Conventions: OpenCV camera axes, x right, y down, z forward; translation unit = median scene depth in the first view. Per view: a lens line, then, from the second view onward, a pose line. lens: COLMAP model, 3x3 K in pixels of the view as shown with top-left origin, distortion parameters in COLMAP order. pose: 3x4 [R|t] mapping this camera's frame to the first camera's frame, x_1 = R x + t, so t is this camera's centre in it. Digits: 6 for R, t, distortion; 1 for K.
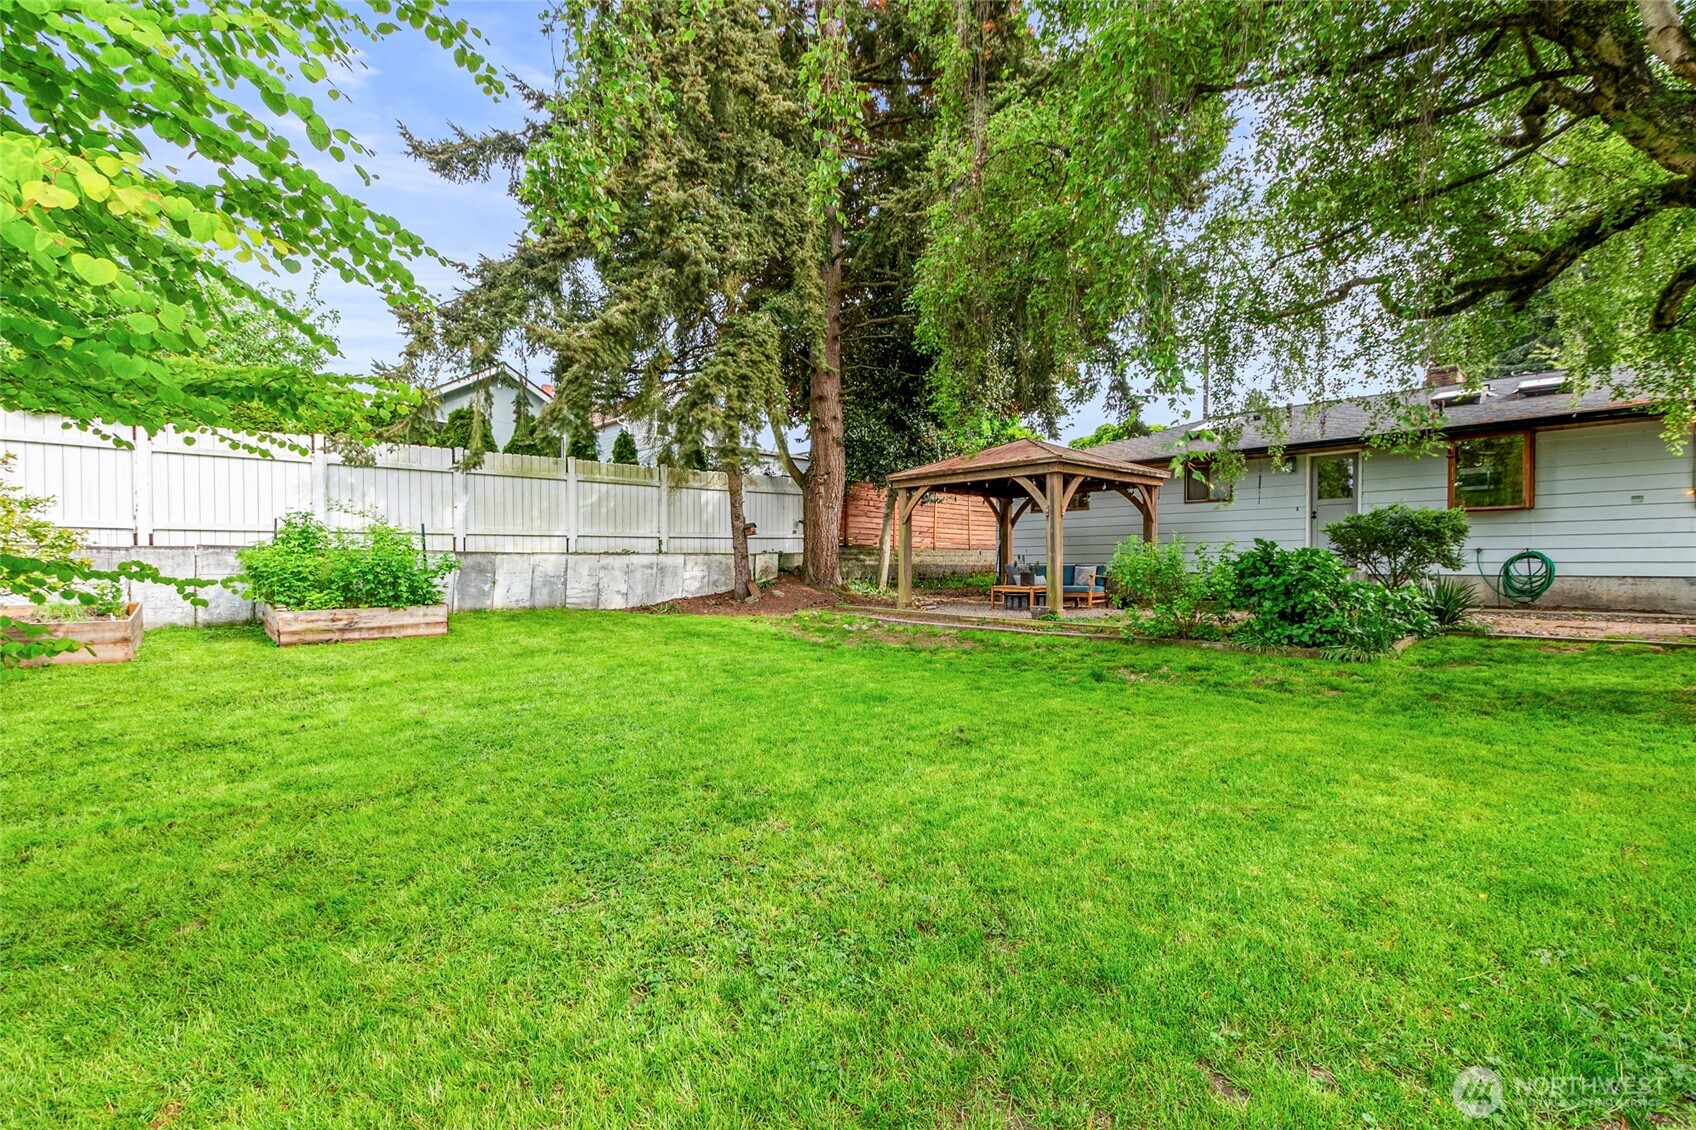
lens RADIAL K [[730.4, 0, 848.0], [0, 730.4, 569.0], [0, 0, 1]] dist [0.001950, -0.000907]
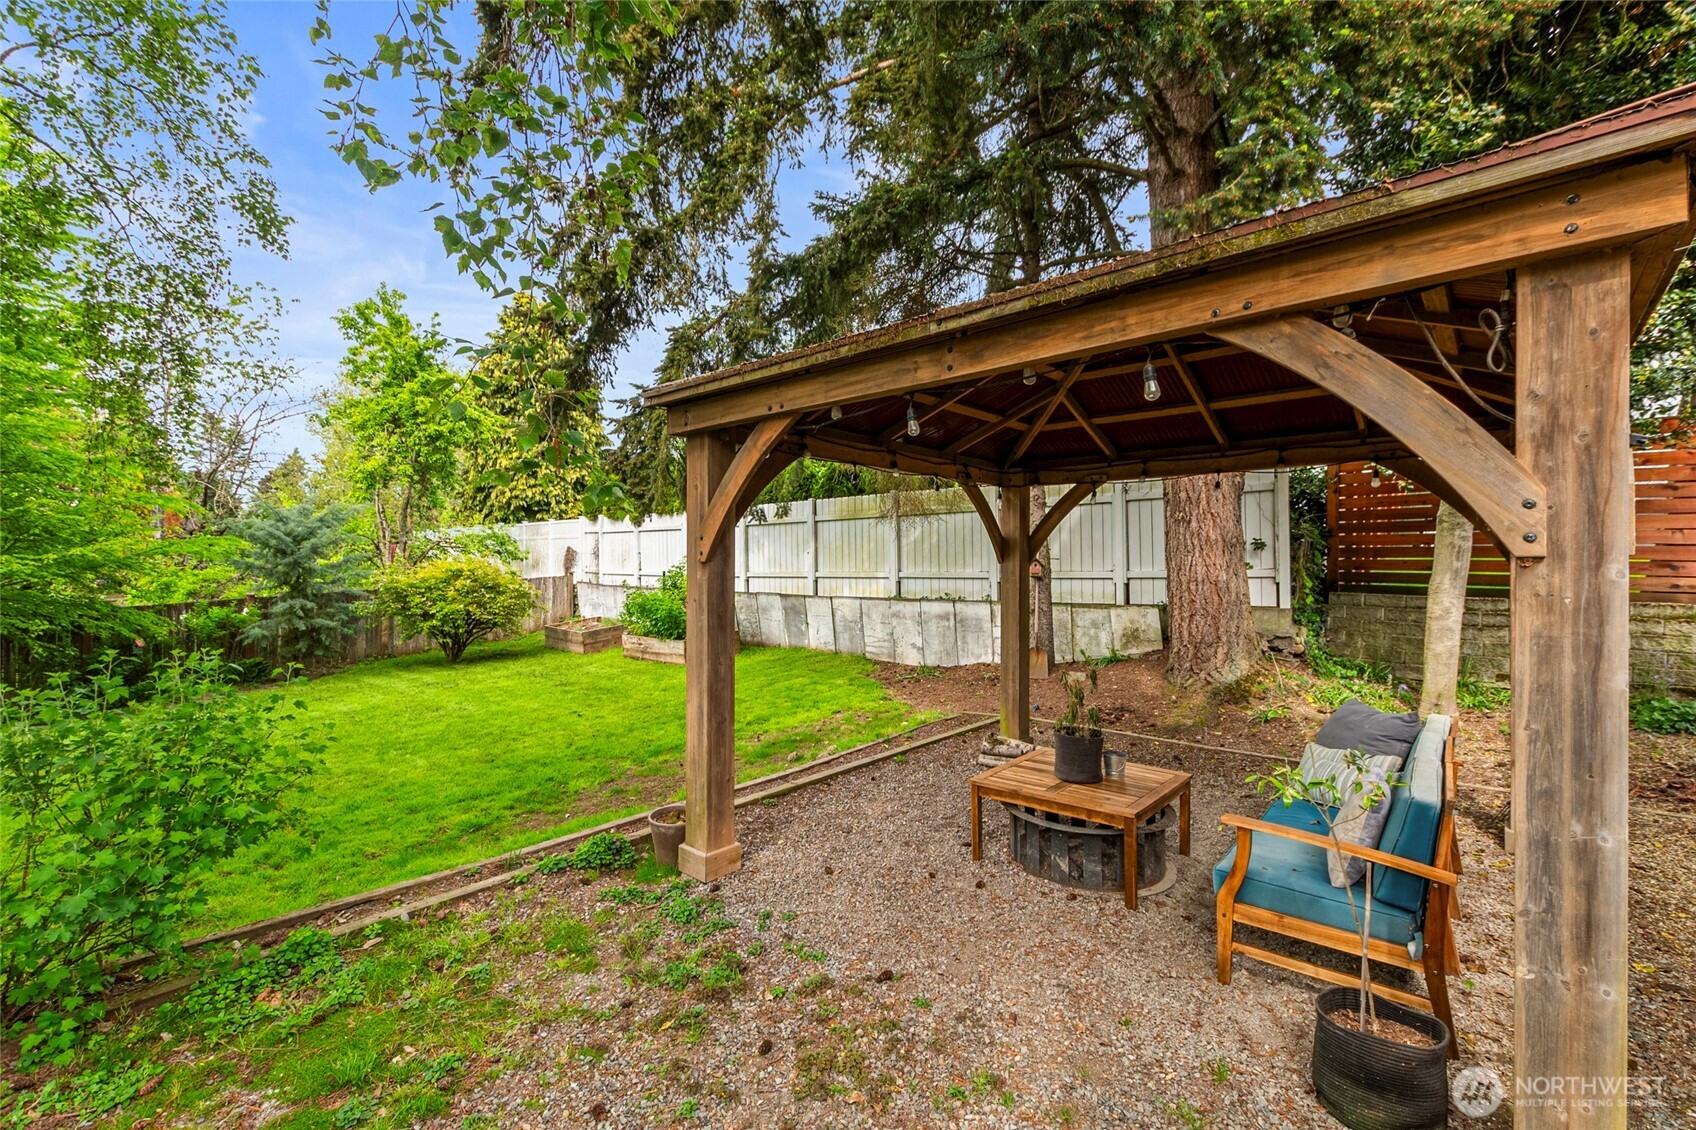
lens RADIAL K [[730.4, 0, 848.0], [0, 730.4, 569.0], [0, 0, 1]] dist [0.001950, -0.000907]
pose [[0.044098, 0.002323, -0.999024, 0.528779], [-0.007659, 0.999969, 0.001987, -0.058725], [0.998998, 0.007563, 0.044115, 0.946243]]
